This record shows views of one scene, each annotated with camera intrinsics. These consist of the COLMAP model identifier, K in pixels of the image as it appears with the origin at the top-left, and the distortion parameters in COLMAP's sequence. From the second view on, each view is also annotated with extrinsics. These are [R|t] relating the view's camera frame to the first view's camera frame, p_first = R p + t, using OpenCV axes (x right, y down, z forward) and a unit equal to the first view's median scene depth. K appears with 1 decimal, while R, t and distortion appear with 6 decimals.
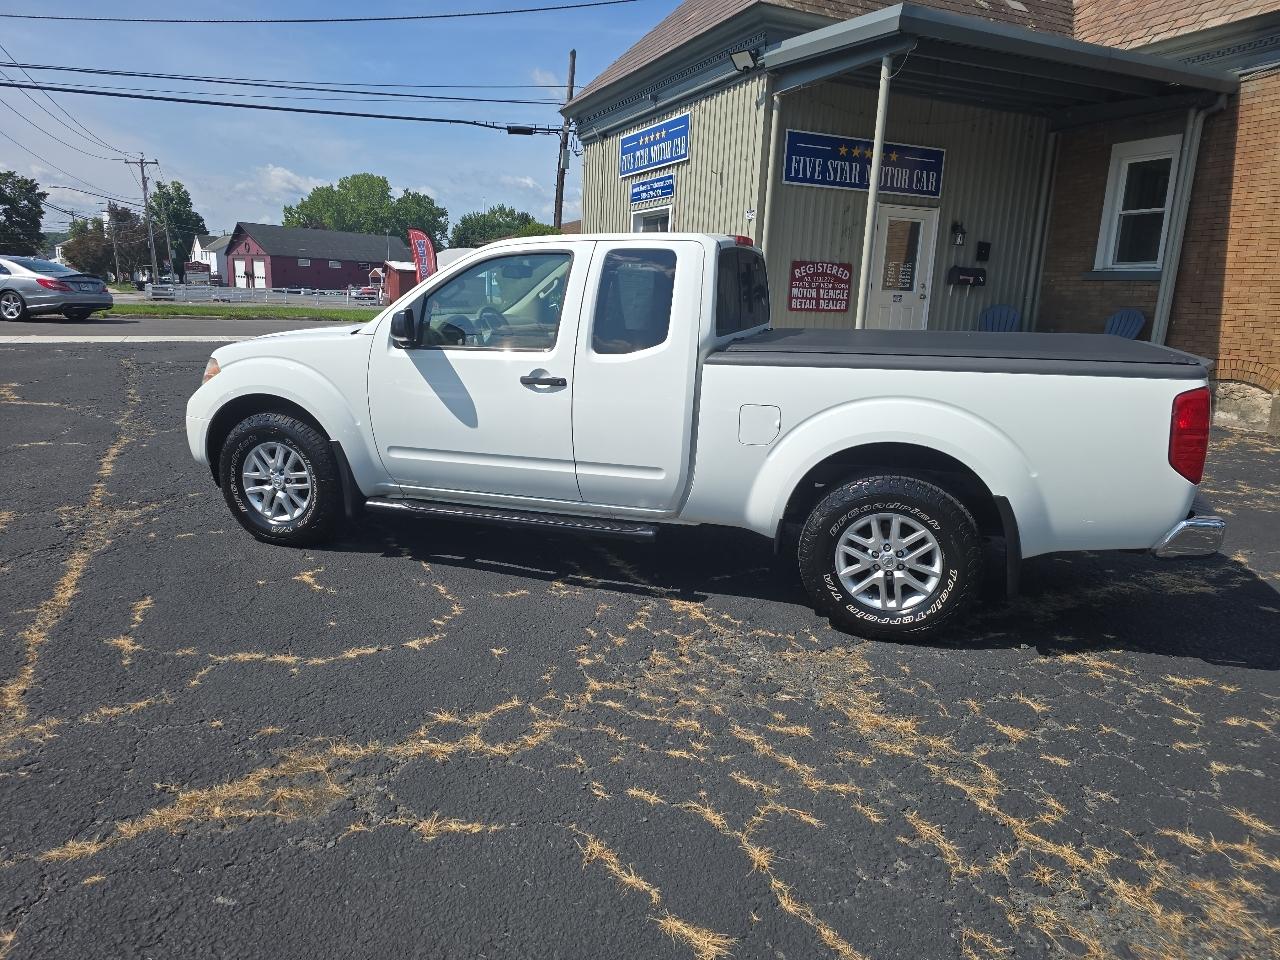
lens RADIAL K [[855.2, 0, 635.8], [0, 855.2, 470.0], [0, 0, 1]] dist [0.060900, -0.054551]
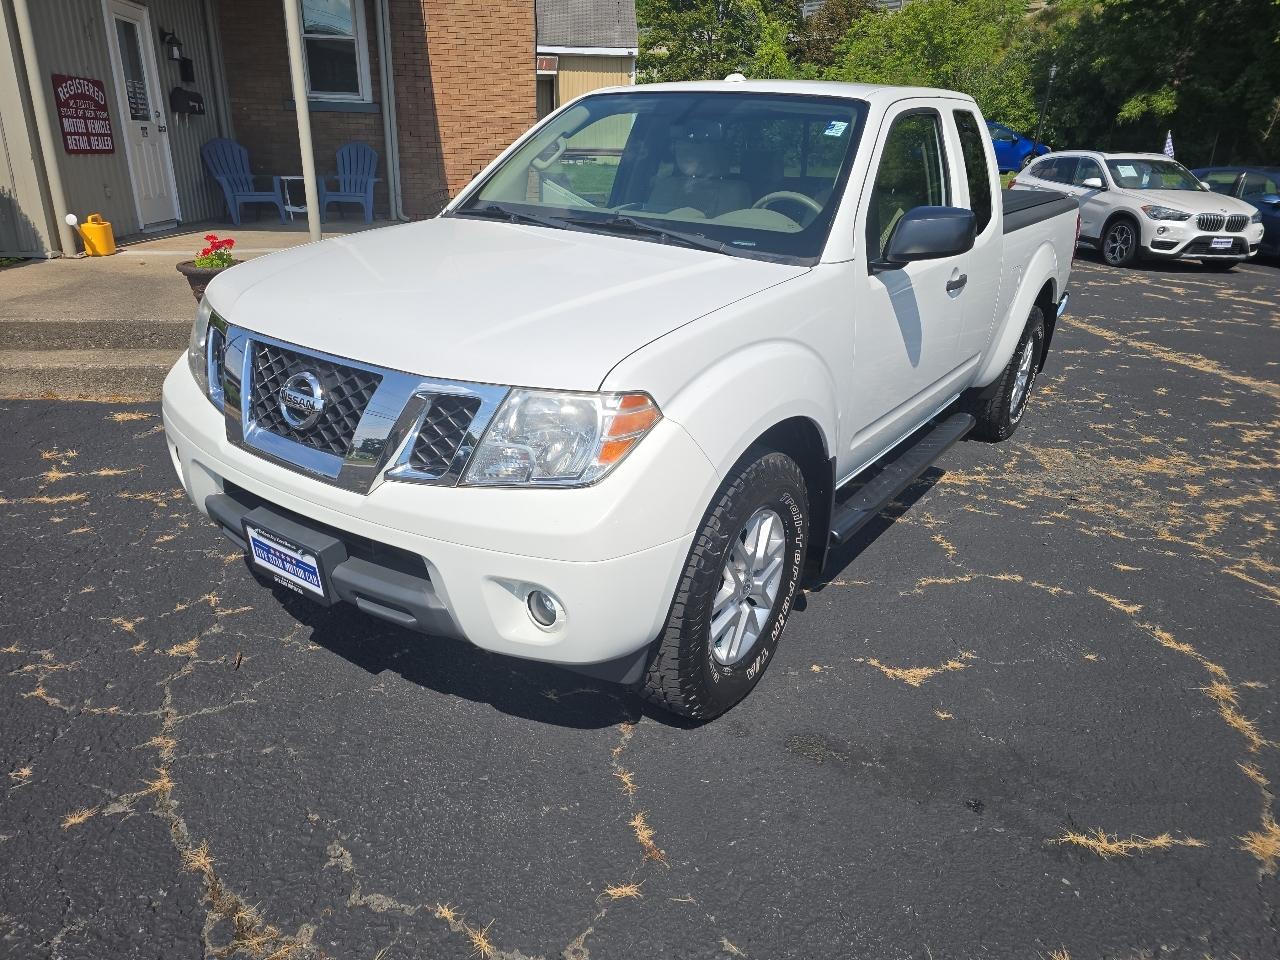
lens RADIAL K [[855.2, 0, 635.1], [0, 855.2, 469.6], [0, 0, 1]] dist [0.060900, -0.054551]
pose [[0.289271, -0.360772, 0.886660, -0.944437], [0.179396, 0.930280, 0.319993, -0.245674], [-0.940287, 0.066499, 0.333824, 0.985875]]
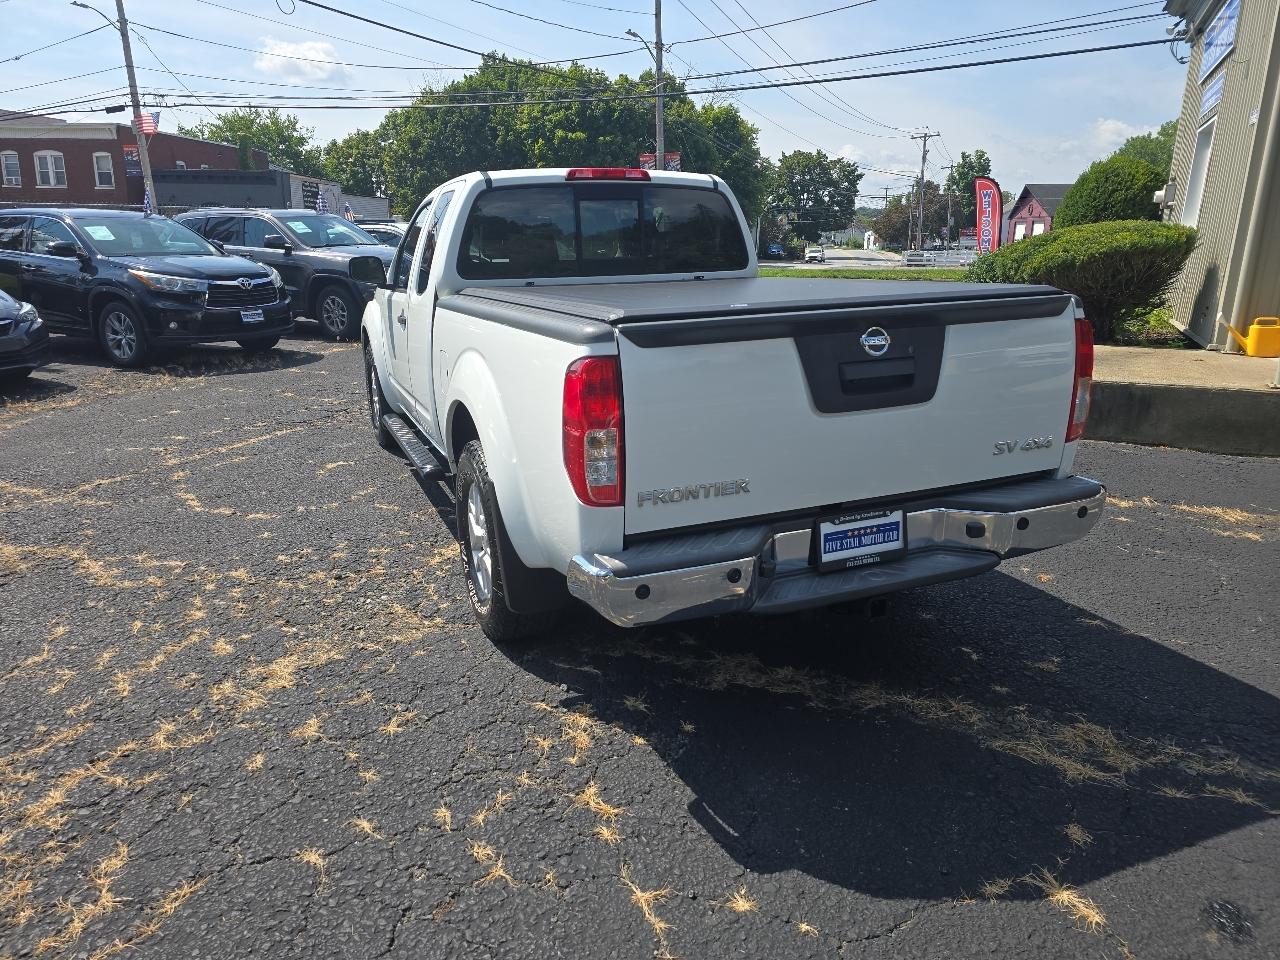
lens RADIAL K [[855.2, 0, 633.2], [0, 855.2, 473.3], [0, 0, 1]] dist [0.060900, -0.054551]
pose [[0.654695, 0.168534, -0.736866, 0.899091], [-0.137338, 0.985124, 0.103291, -0.062153], [0.743312, 0.033576, 0.668102, 0.470099]]
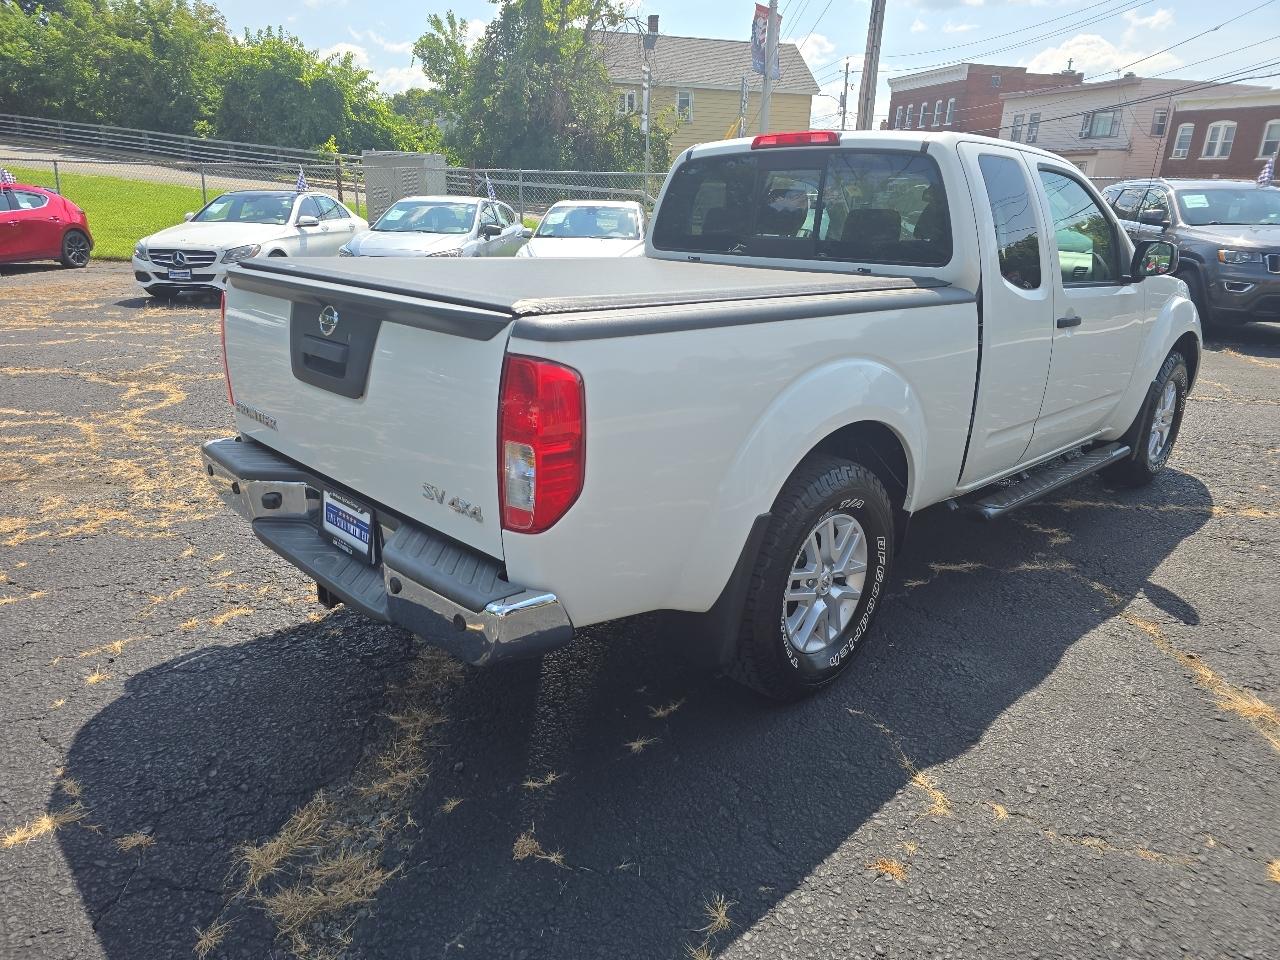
lens RADIAL K [[855.2, 0, 628.4], [0, 855.2, 472.8], [0, 0, 1]] dist [0.060900, -0.054551]
pose [[-0.468322, 0.231055, -0.852812, 0.968015], [-0.228609, 0.900647, 0.369556, -0.264895], [0.853471, 0.368032, -0.368971, 1.343159]]
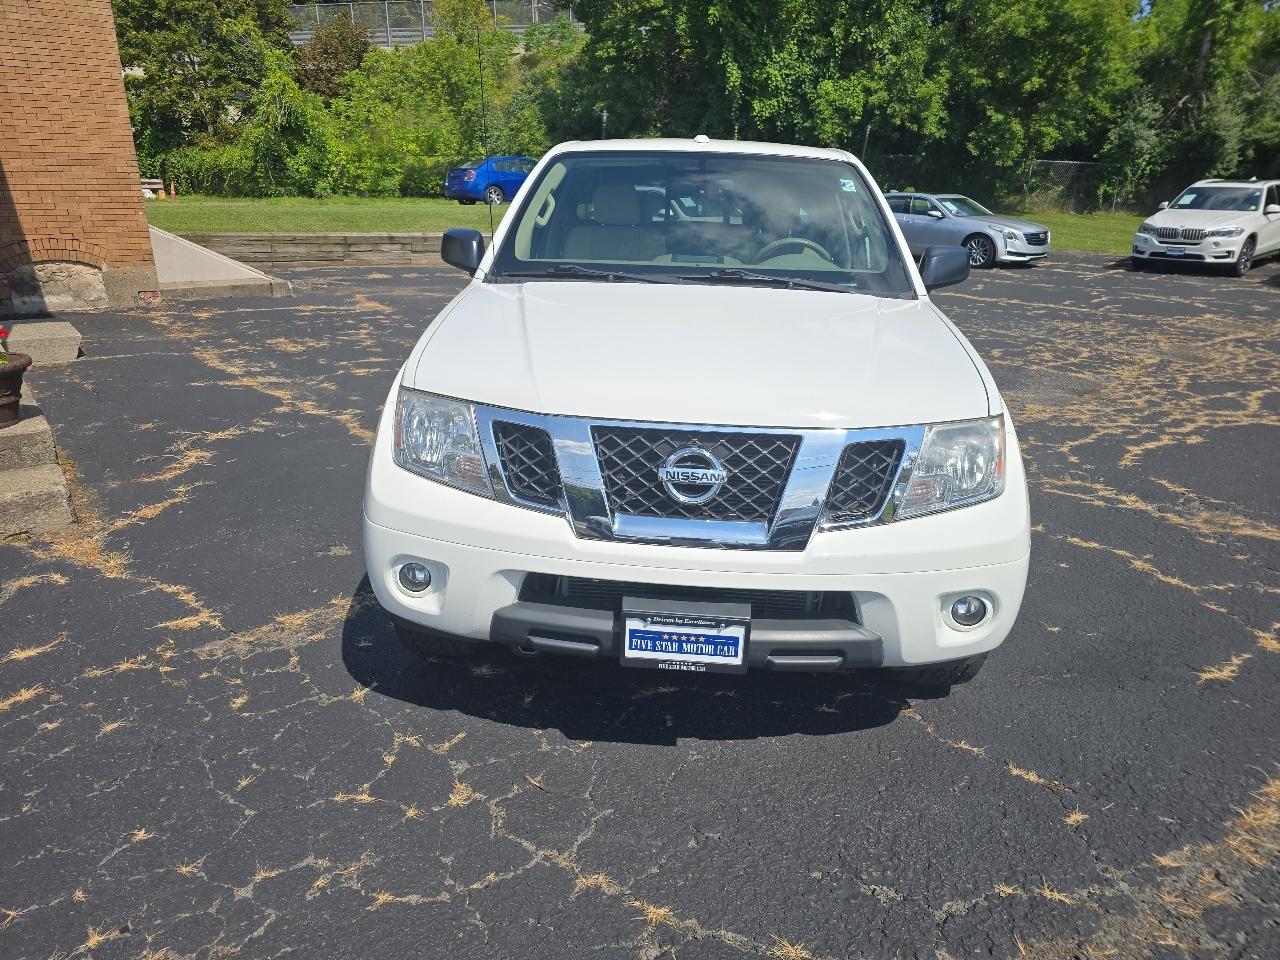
lens RADIAL K [[855.2, 0, 634.9], [0, 855.2, 467.0], [0, 0, 1]] dist [0.060900, -0.054551]
pose [[-0.252699, -0.335314, 0.907583, -0.978302], [0.177422, 0.906062, 0.384152, -0.355230], [-0.951139, 0.258100, -0.169469, 1.435747]]
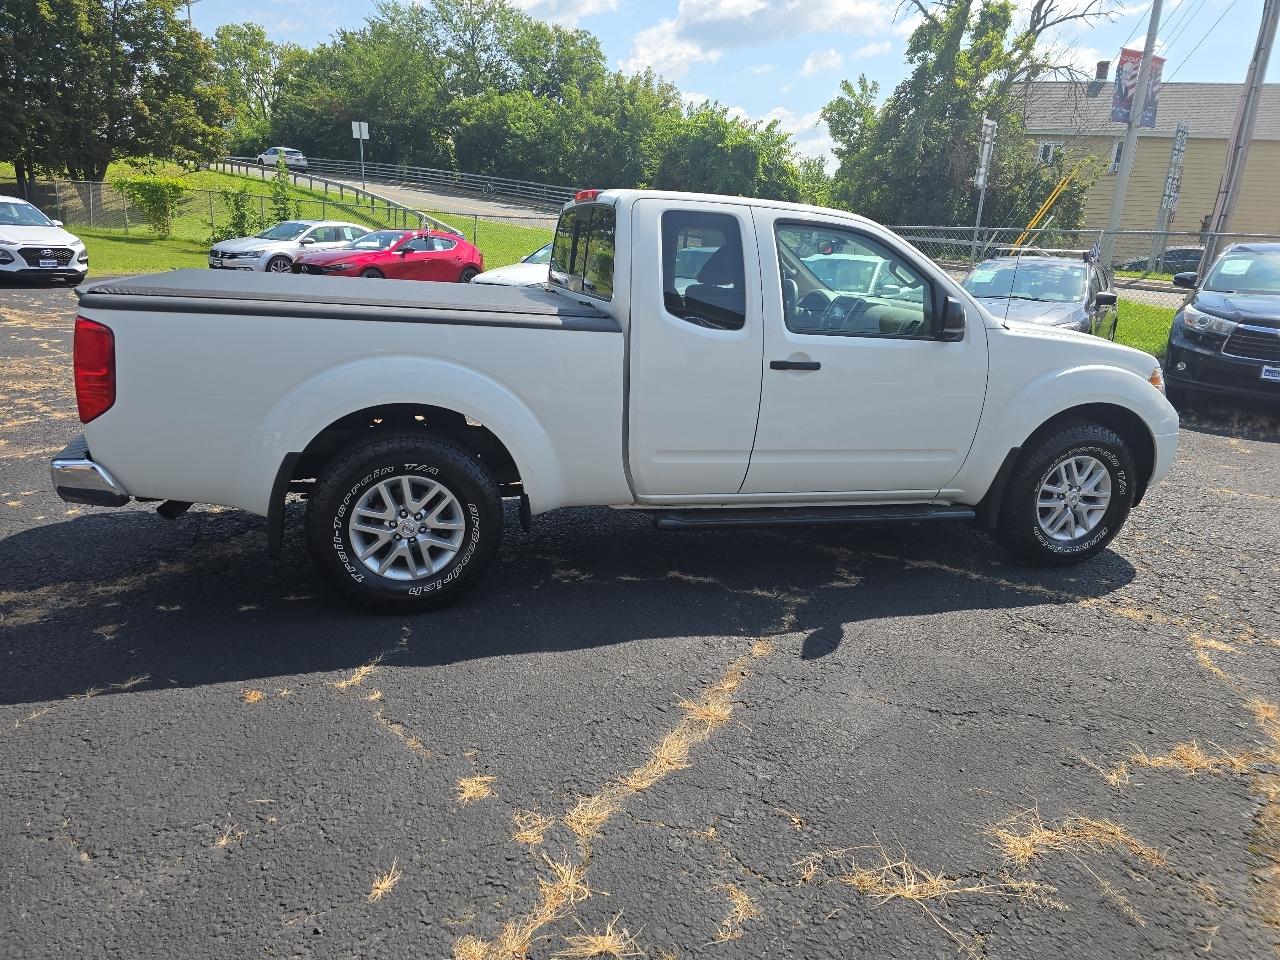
lens RADIAL K [[855.2, 0, 633.8], [0, 855.2, 467.7], [0, 0, 1]] dist [0.060900, -0.054551]
pose [[-0.826910, 0.081312, -0.556425, 0.660611], [-0.189700, 0.891153, 0.412142, -0.421490], [0.529371, 0.446358, -0.721478, 1.937320]]
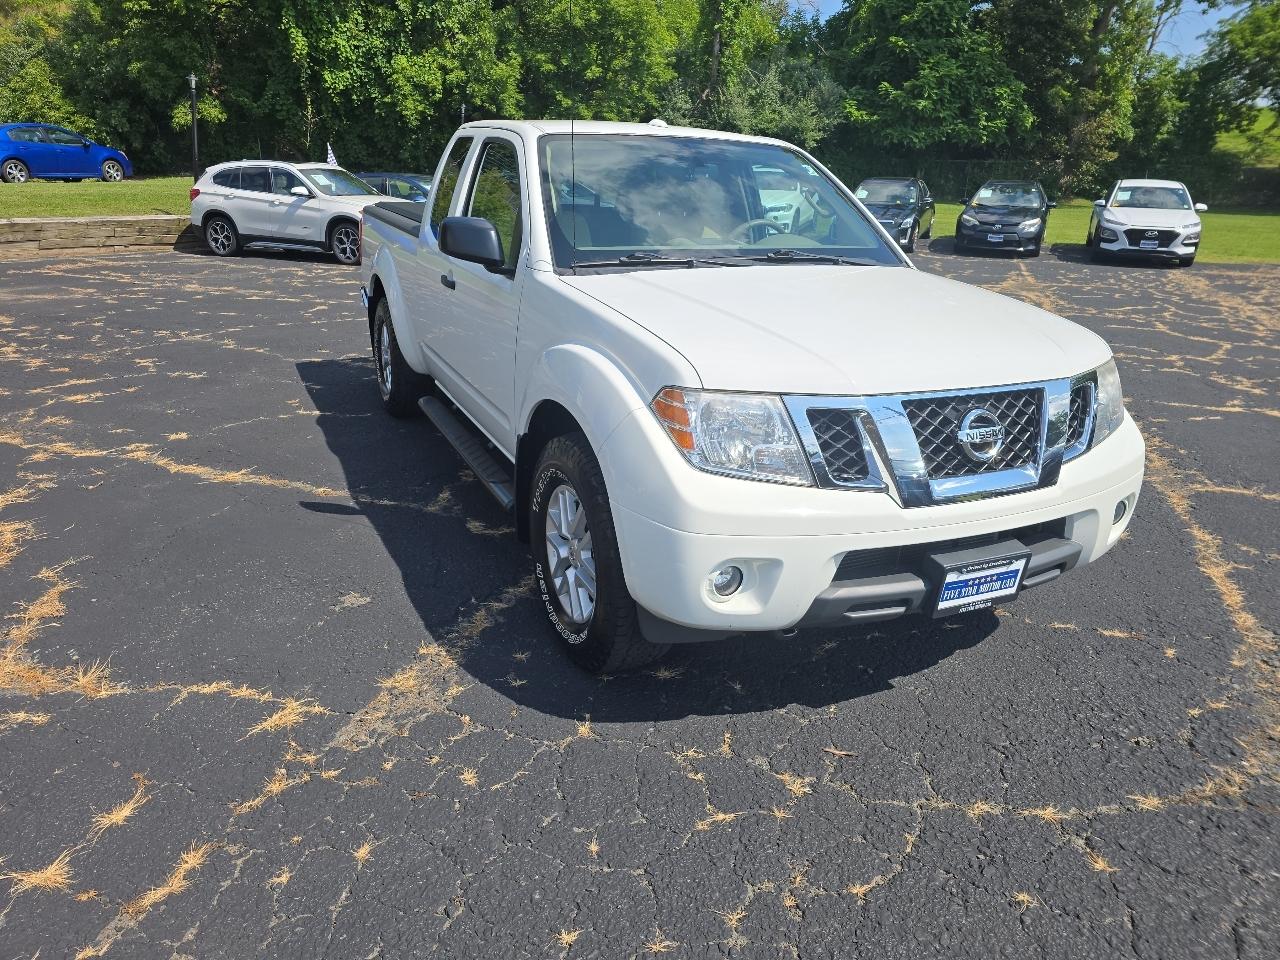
lens RADIAL K [[855.2, 0, 633.2], [0, 855.2, 465.8], [0, 0, 1]] dist [0.060900, -0.054551]
pose [[-0.682763, -0.278909, 0.675311, -0.774776], [0.111170, 0.873855, 0.473307, -0.422602], [-0.722133, 0.398231, -0.565629, 1.793842]]
